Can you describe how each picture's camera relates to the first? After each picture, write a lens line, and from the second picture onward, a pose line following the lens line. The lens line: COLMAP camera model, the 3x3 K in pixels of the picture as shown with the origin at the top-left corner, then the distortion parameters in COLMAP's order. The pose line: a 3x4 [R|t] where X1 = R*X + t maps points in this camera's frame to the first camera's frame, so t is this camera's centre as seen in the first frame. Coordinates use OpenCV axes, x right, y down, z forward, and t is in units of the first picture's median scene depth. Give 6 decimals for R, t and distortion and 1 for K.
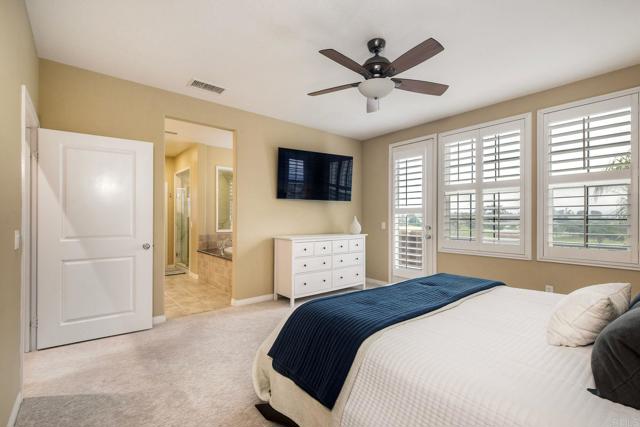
lens RADIAL K [[285.7, 0, 319.8], [0, 285.7, 217.4], [0, 0, 1]] dist [-0.001631, 0.001230]
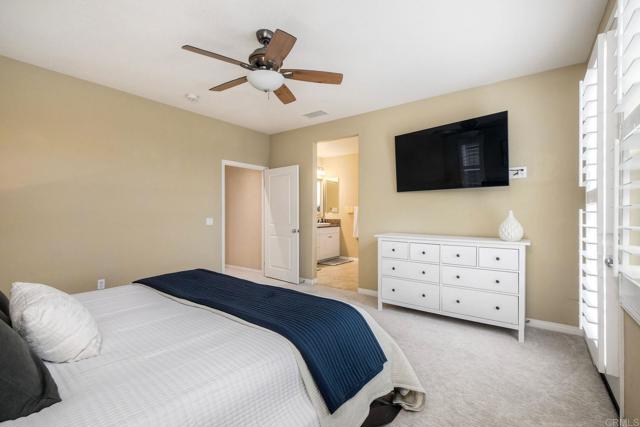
lens RADIAL K [[285.7, 0, 320.9], [0, 285.7, 212.5], [0, 0, 1]] dist [-0.001631, 0.001230]
pose [[0.226990, -0.004586, -0.973886, 0.712005], [0.001707, 0.999989, -0.004311, 0.003456], [0.973896, -0.000684, 0.226995, 0.572436]]
